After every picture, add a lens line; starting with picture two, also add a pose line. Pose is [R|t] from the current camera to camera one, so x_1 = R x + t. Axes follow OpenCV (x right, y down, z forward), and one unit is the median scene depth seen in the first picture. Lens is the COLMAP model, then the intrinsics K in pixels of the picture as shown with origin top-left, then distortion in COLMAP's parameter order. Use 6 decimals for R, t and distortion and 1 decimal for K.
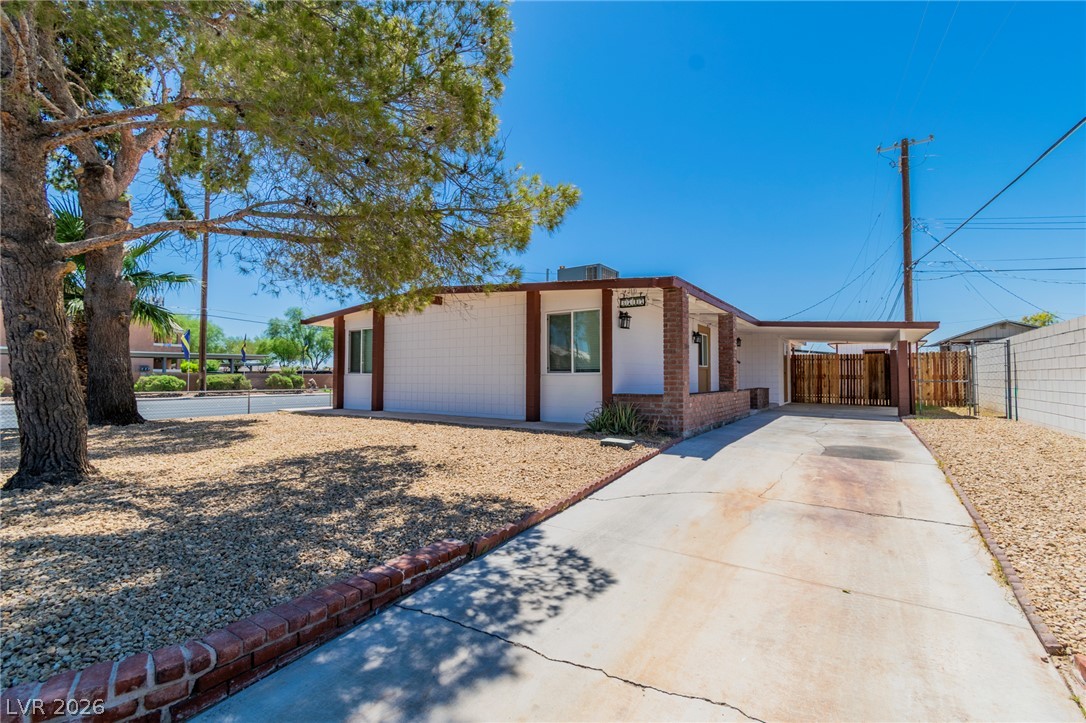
lens RADIAL K [[475.2, 0, 541.5], [0, 475.2, 358.5], [0, 0, 1]] dist [0.002214, -0.000466]
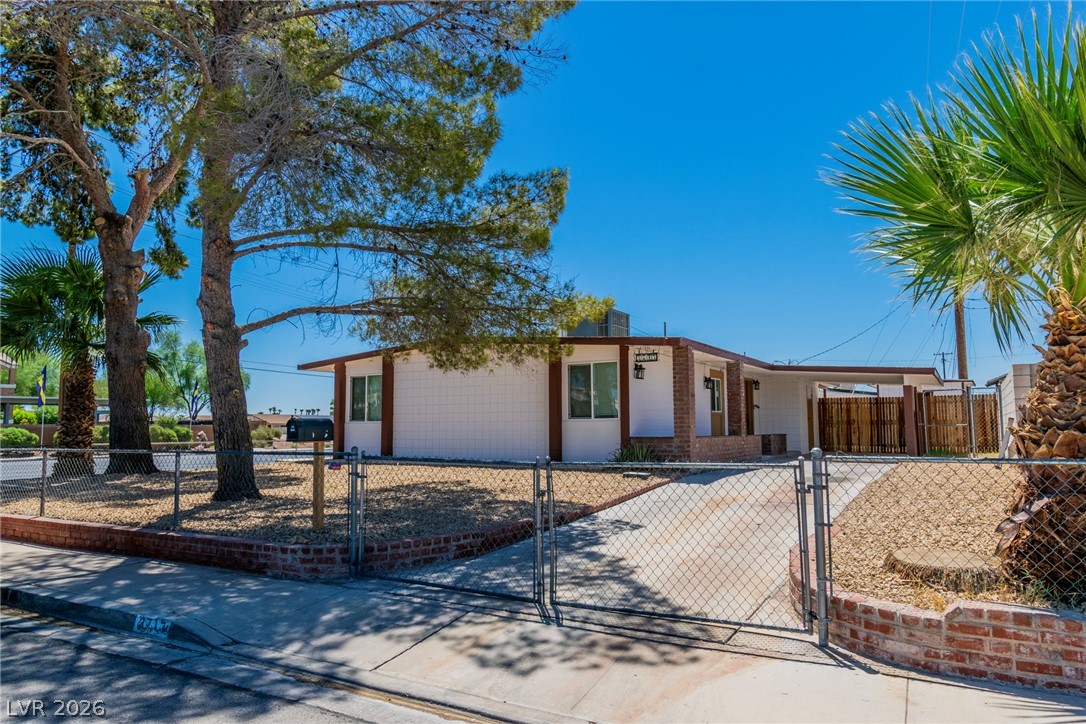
lens RADIAL K [[712.3, 0, 540.9], [0, 712.3, 362.6], [0, 0, 1]] dist [0.004351, -0.001197]
pose [[0.998470, -0.002241, 0.055259, -0.117393], [0.005139, 0.998615, -0.052356, -0.010880], [-0.055065, 0.052560, 0.997098, -0.522157]]
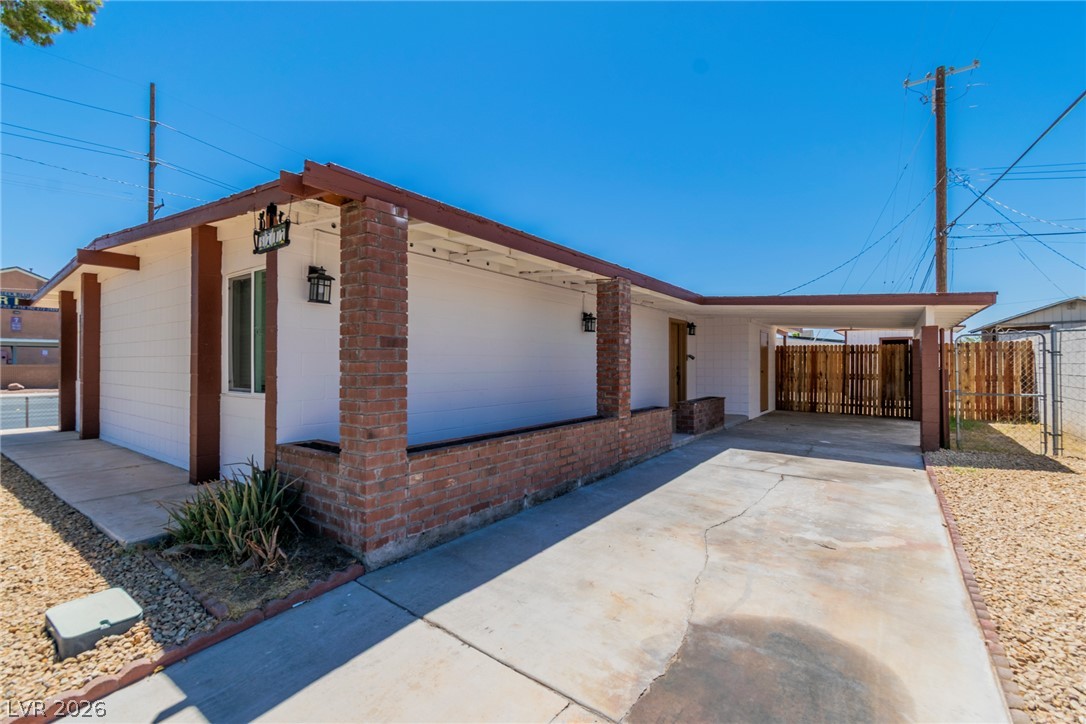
lens RADIAL K [[475.2, 0, 544.3], [0, 475.2, 358.5], [0, 0, 1]] dist [0.002214, -0.000466]
pose [[0.999333, -0.001691, -0.036476, 0.321108], [0.002719, 0.999601, 0.028128, -0.015949], [0.036414, -0.028208, 0.998939, 0.415574]]
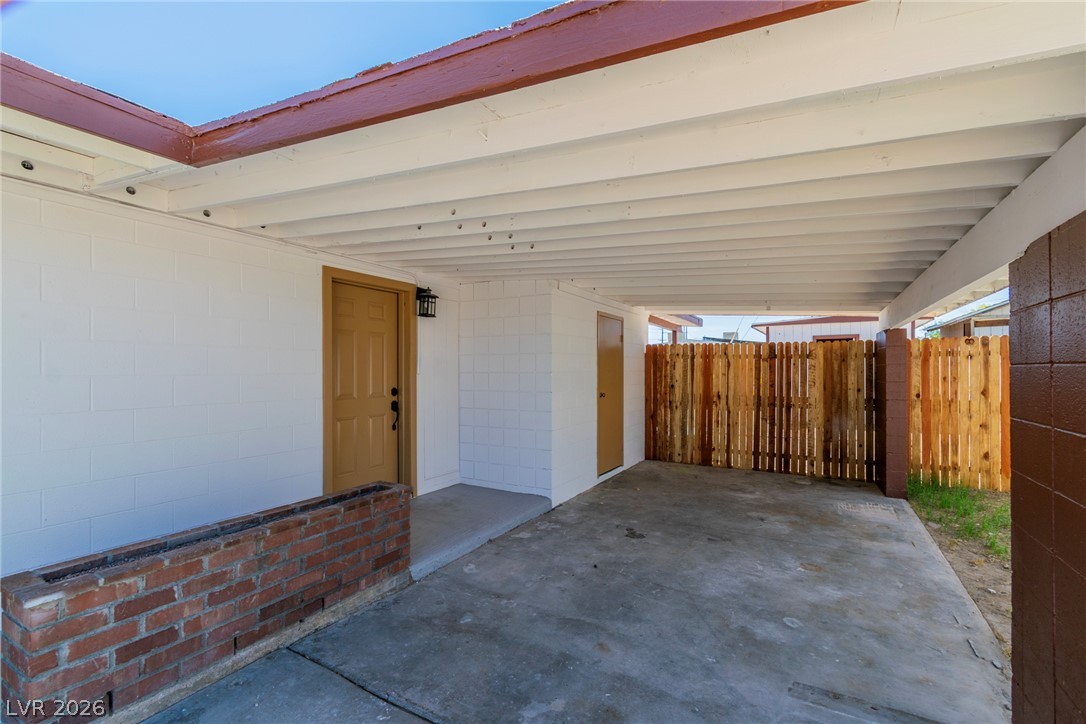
lens RADIAL K [[475.2, 0, 546.8], [0, 475.2, 367.6], [0, 0, 1]] dist [0.002214, -0.000466]
pose [[0.996680, -0.005962, 0.081198, 0.678244], [0.003139, 0.999387, 0.034854, -0.004445], [-0.081356, -0.034484, 0.996088, 0.995120]]
